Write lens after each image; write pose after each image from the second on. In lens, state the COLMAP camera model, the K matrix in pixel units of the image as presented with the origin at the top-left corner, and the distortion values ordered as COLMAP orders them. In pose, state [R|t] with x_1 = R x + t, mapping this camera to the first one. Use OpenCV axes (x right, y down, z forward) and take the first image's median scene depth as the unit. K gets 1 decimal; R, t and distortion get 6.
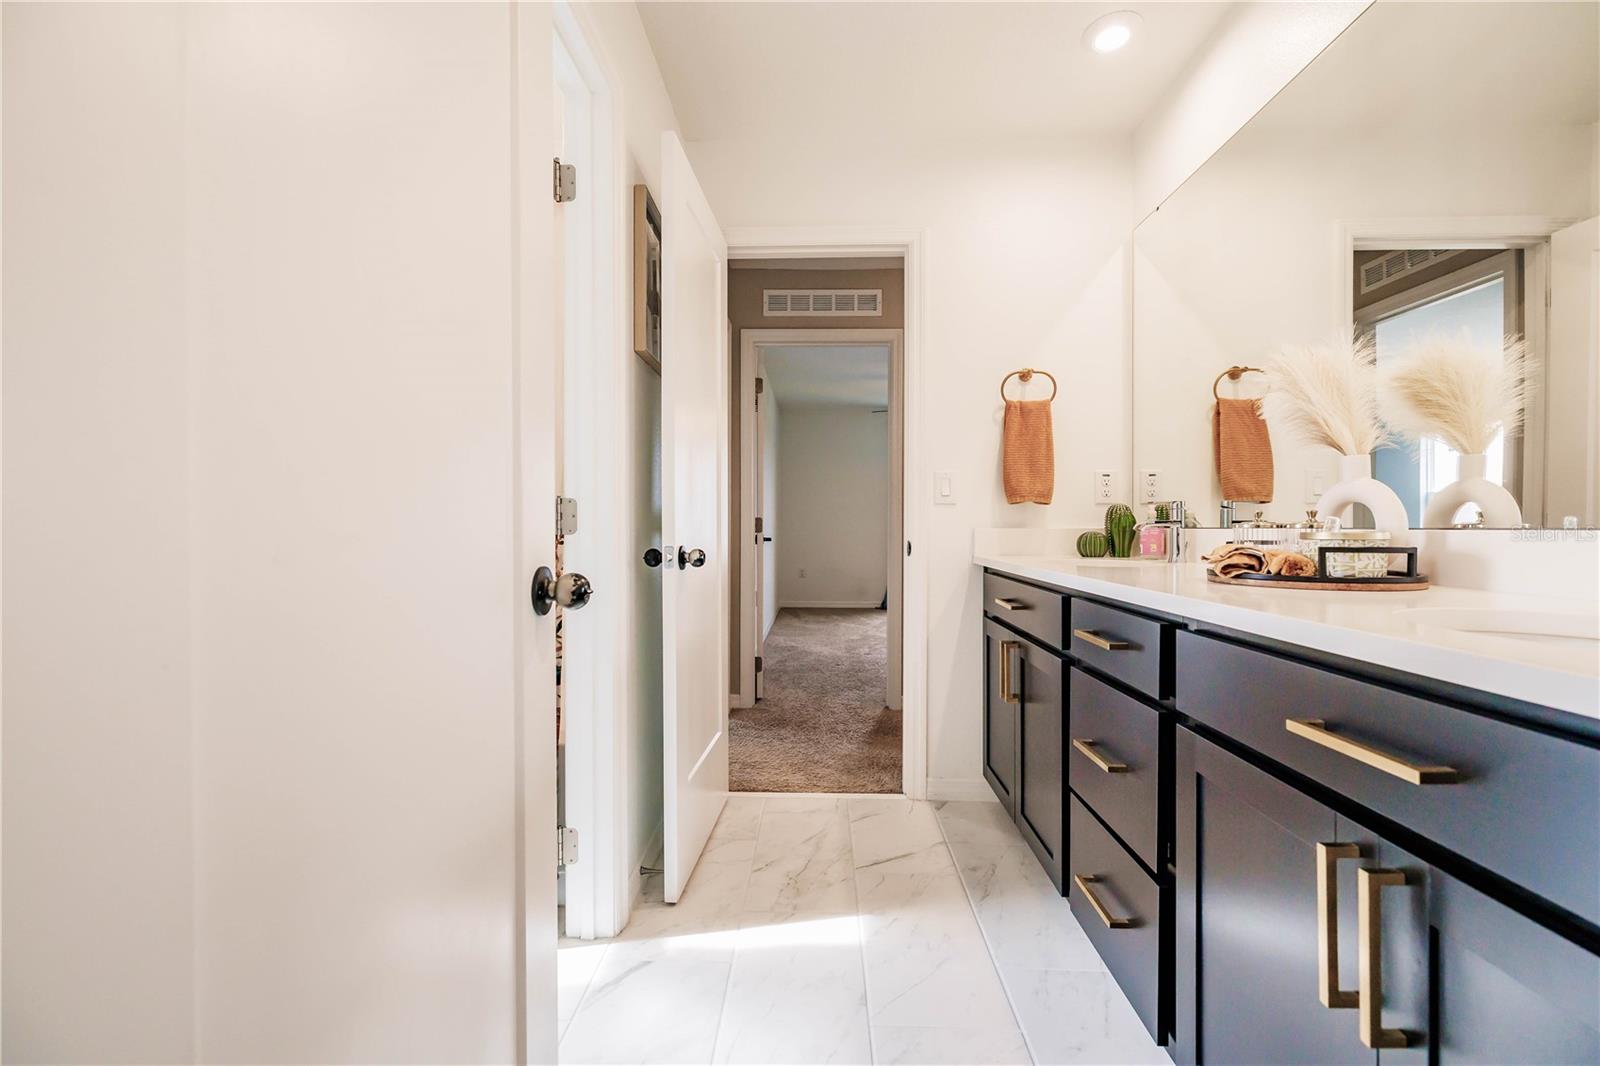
lens RADIAL K [[672.8, 0, 804.7], [0, 672.8, 528.6], [0, 0, 1]] dist [0.005291, 0.000332]
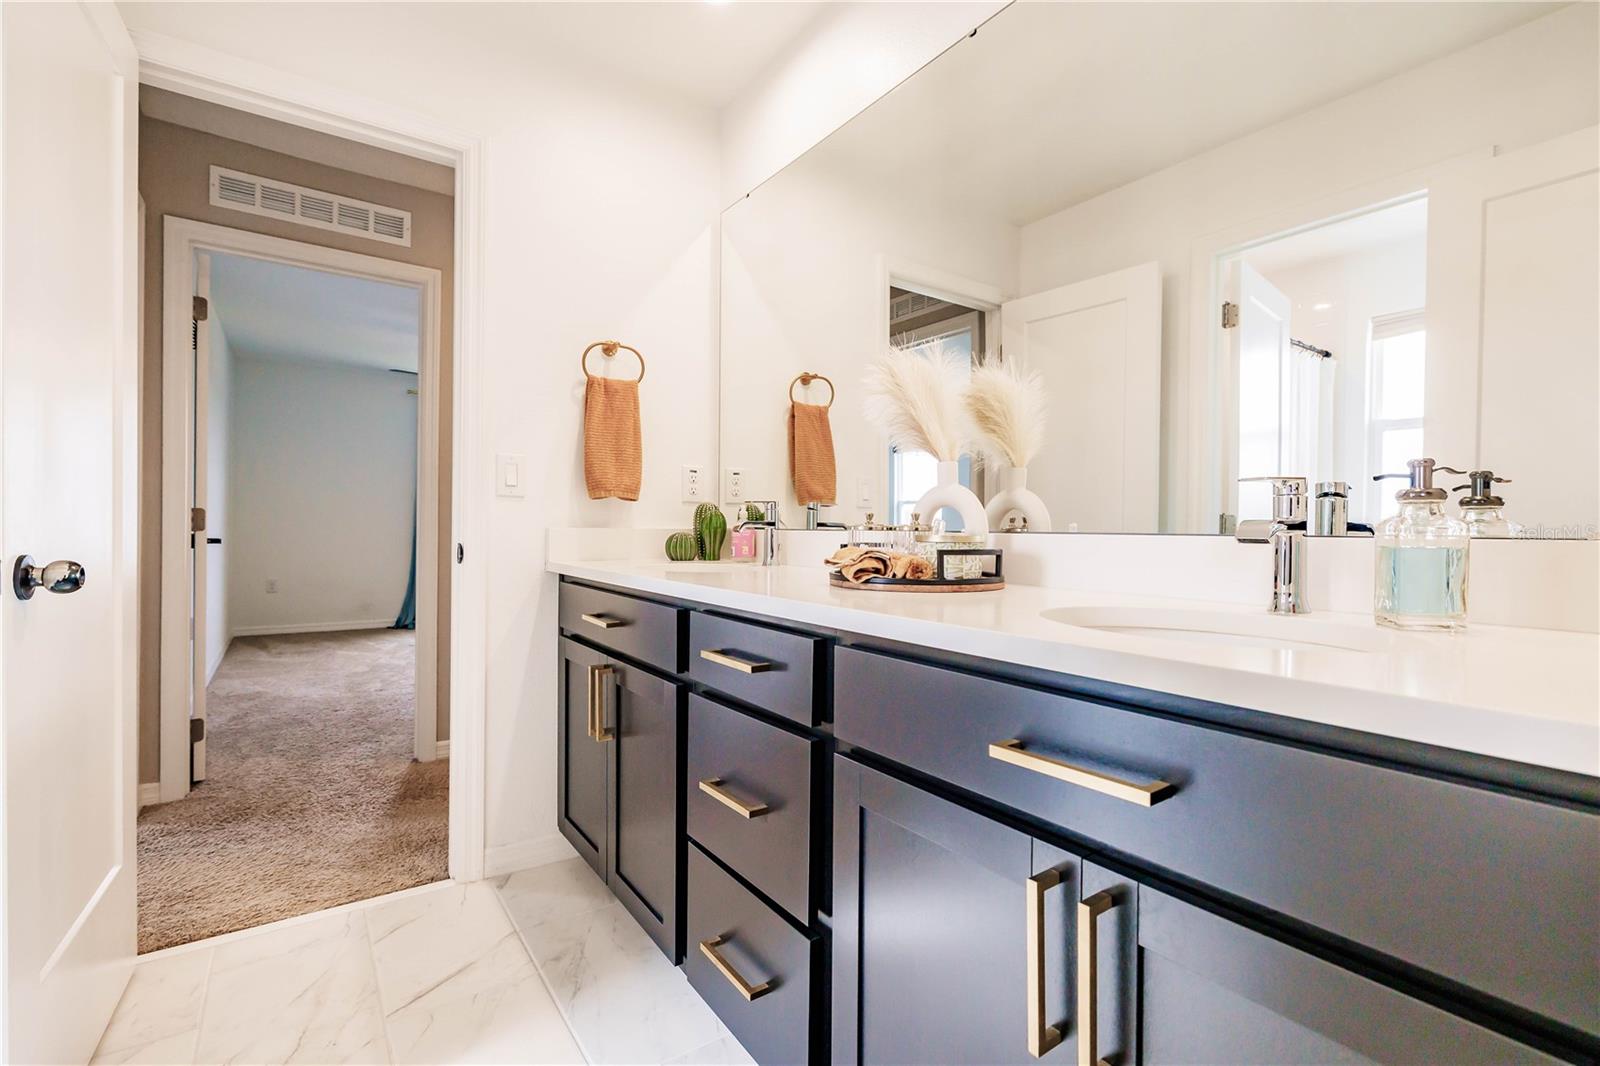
lens RADIAL K [[686.9, 0, 771.5], [0, 686.9, 532.7], [0, 0, 1]] dist [-0.001852, 0.000077]
pose [[0.802980, 0.004616, 0.595988, -0.026550], [-0.009055, 0.999949, 0.004456, -0.000309], [-0.595937, -0.008974, 0.802981, 0.184903]]
